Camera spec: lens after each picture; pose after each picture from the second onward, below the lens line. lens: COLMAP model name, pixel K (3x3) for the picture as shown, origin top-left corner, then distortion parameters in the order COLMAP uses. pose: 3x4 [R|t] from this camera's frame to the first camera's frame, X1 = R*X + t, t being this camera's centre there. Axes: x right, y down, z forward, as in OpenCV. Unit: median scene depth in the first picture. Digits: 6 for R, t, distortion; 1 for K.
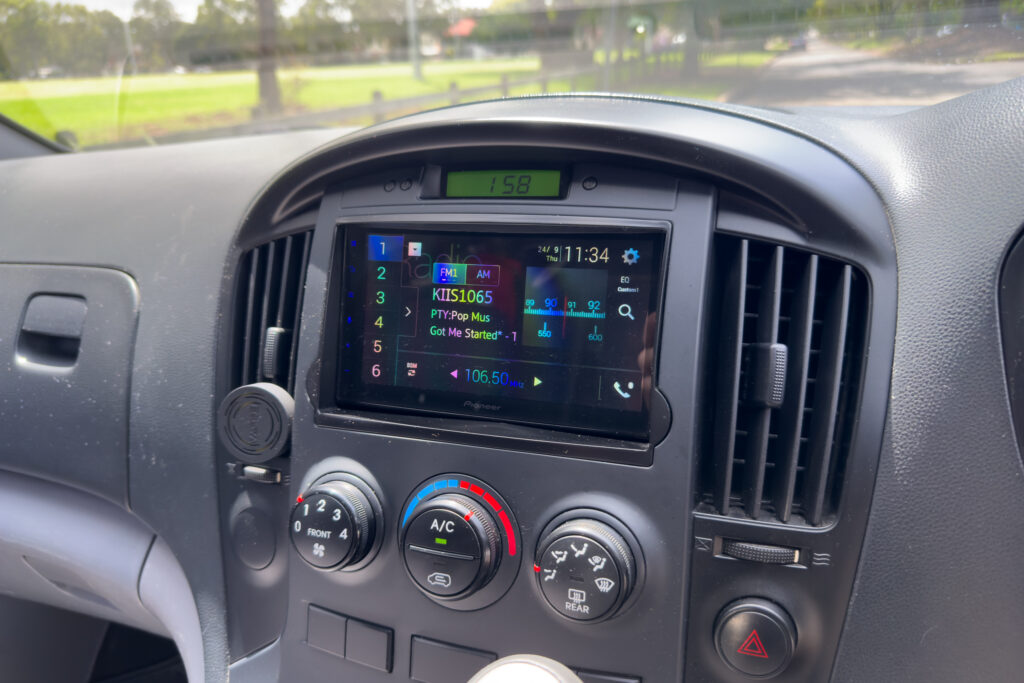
lens RADIAL K [[723.4, 0, 512.0], [0, 723.4, 341.5], [0, 0, 1]] dist [-0.002289, -0.004713]
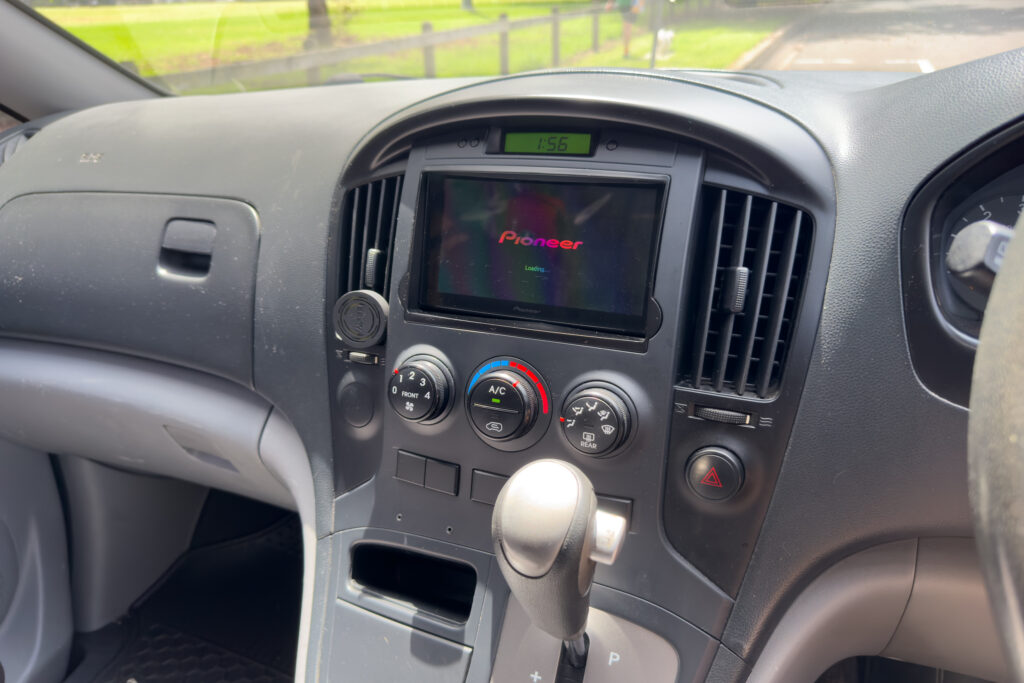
lens RADIAL K [[727.4, 0, 504.9], [0, 727.4, 342.0], [0, 0, 1]] dist [0.089518, -0.164453]
pose [[0.997328, 0.031944, -0.065698, 0.009732], [-0.025972, 0.995618, 0.089834, 0.027760], [0.068280, -0.087888, 0.993788, -0.390288]]
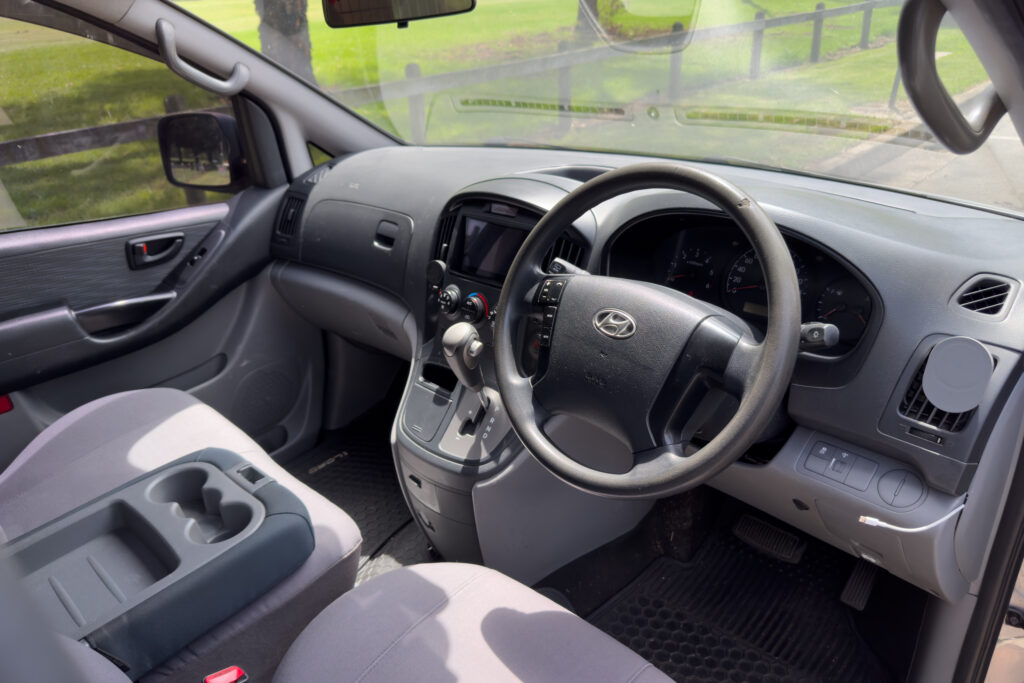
lens RADIAL K [[723.4, 0, 512.0], [0, 723.4, 341.5], [0, 0, 1]] dist [-0.002289, -0.004713]
pose [[0.916138, 0.170629, -0.362734, 1.388946], [-0.125697, 0.981527, 0.144240, -0.112524], [0.380645, -0.086549, 0.920662, -2.219988]]
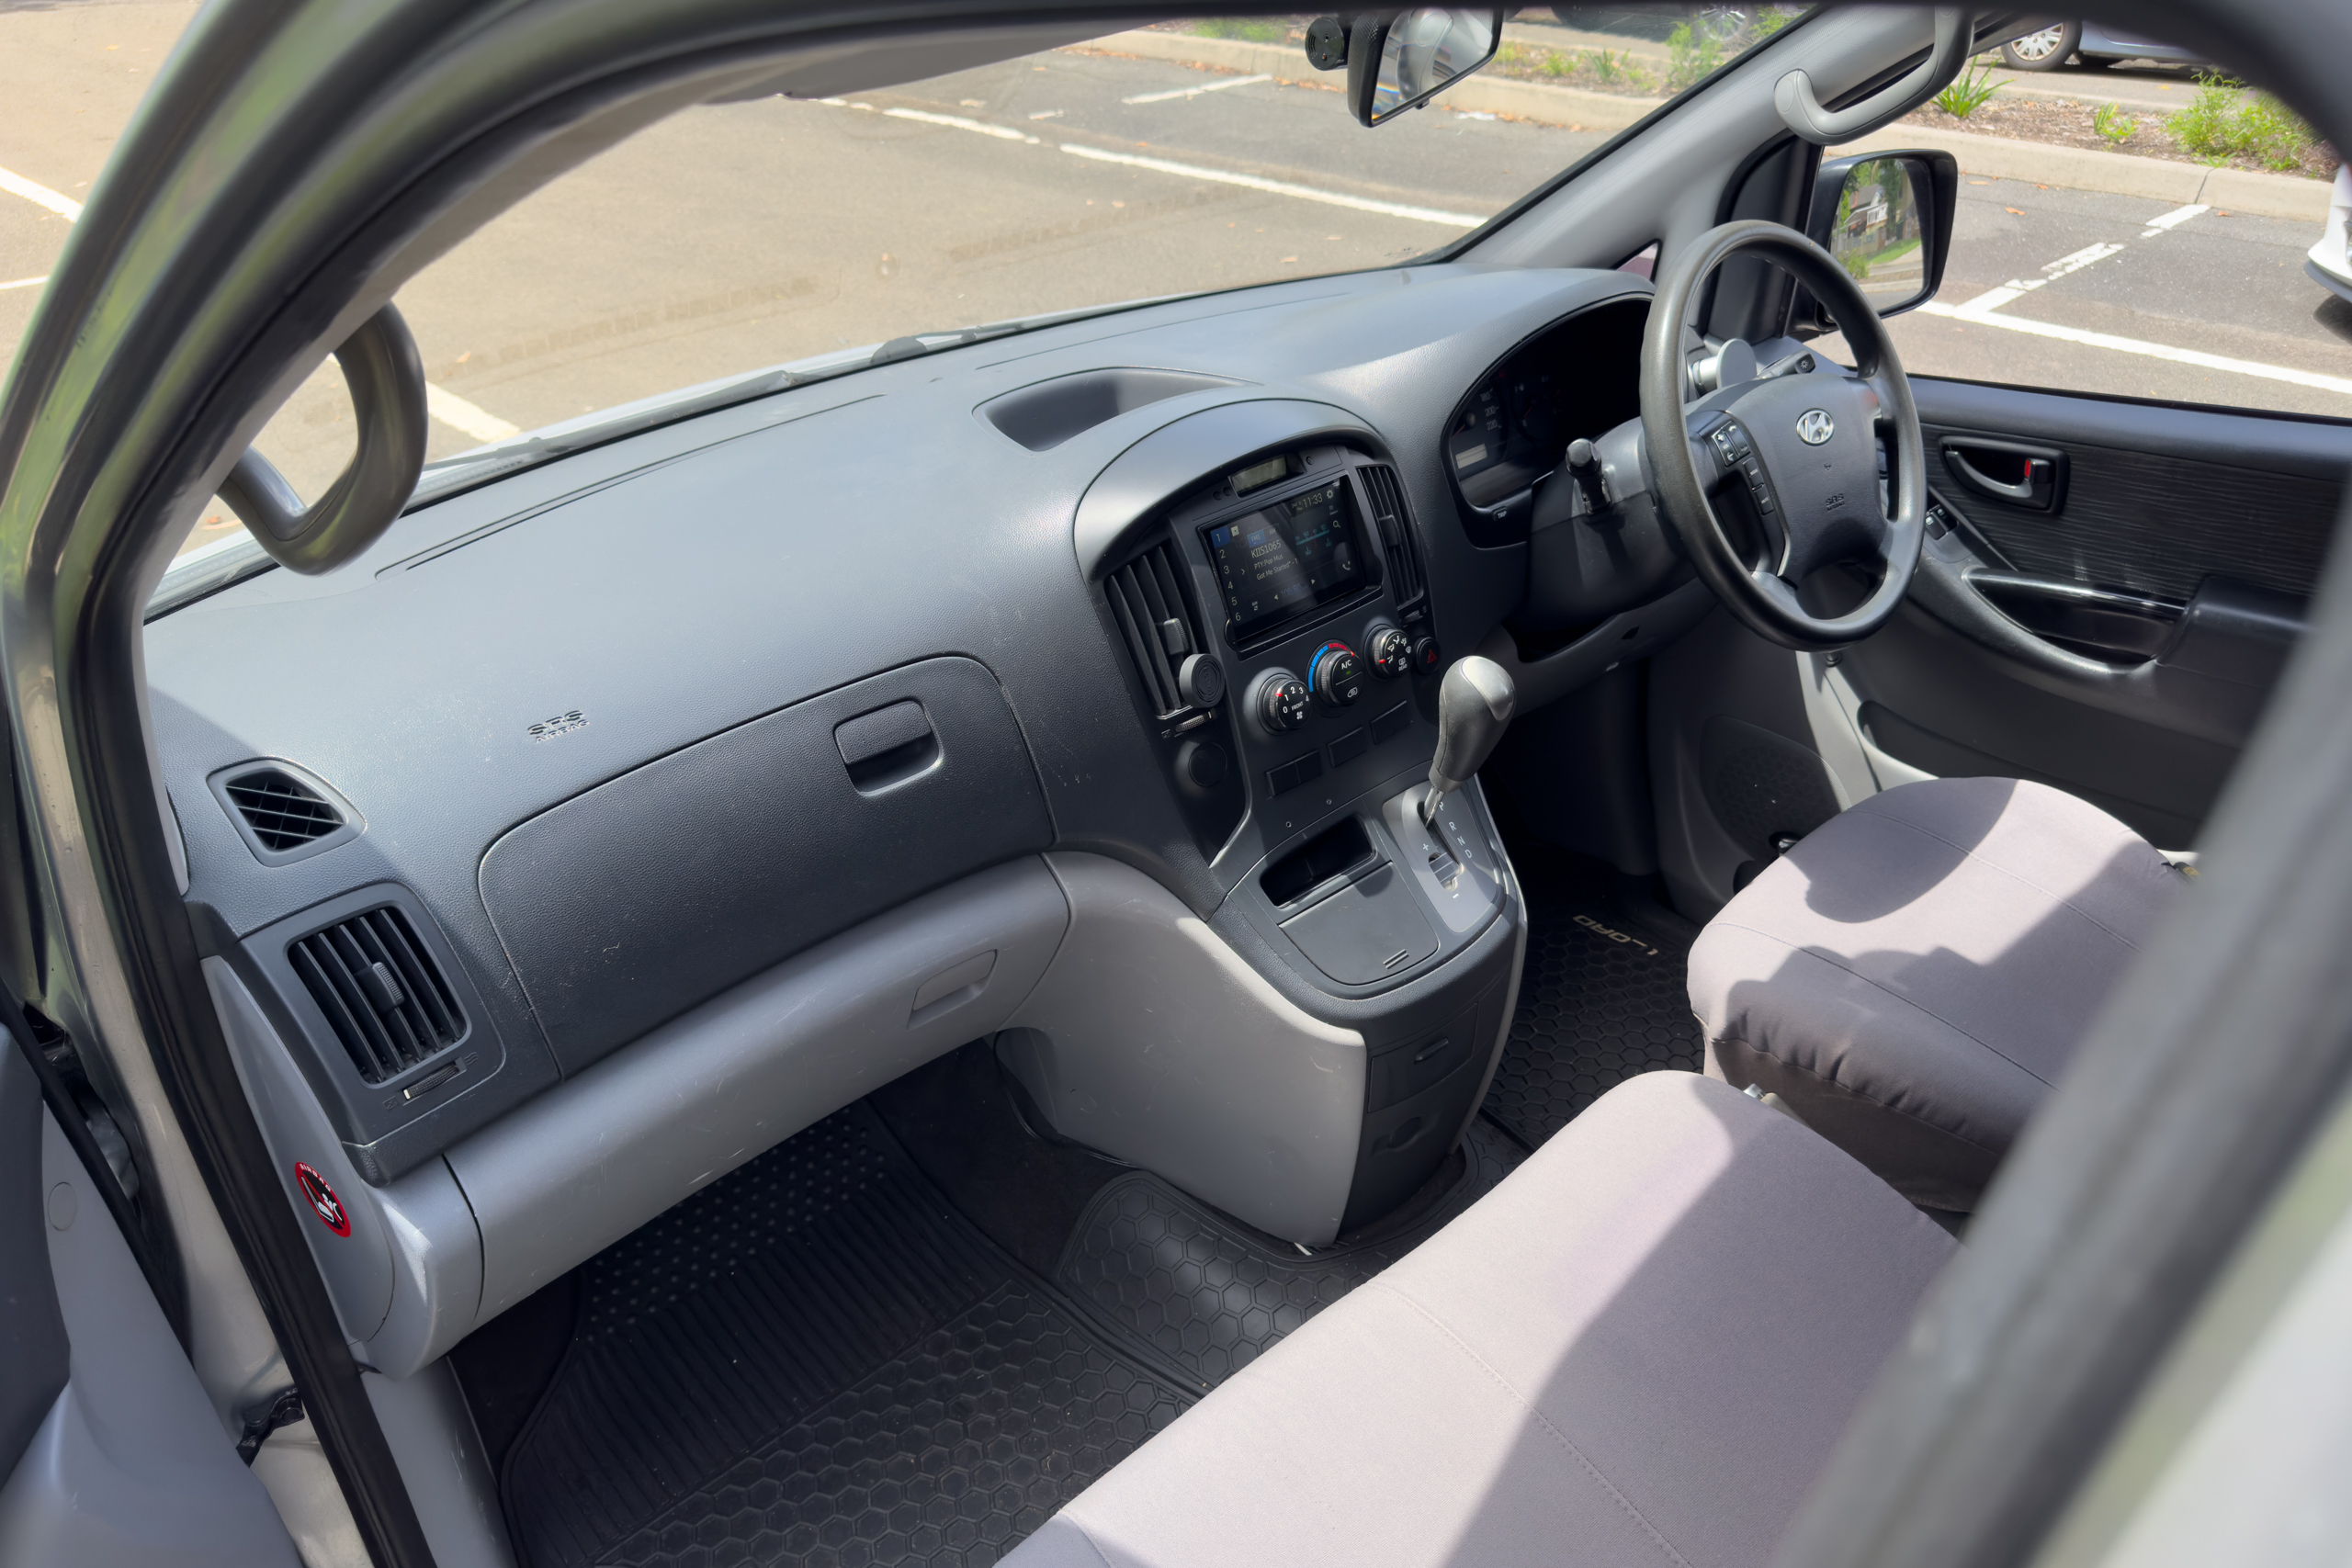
lens RADIAL K [[1661.4, 0, 1176.0], [0, 1661.4, 784.0], [0, 0, 1]] dist [-0.002289, -0.004713]
pose [[0.450062, -0.427650, 0.783938, -3.376082], [0.294827, 0.899807, 0.321597, -0.866201], [-0.842924, 0.086387, 0.531052, -0.765321]]
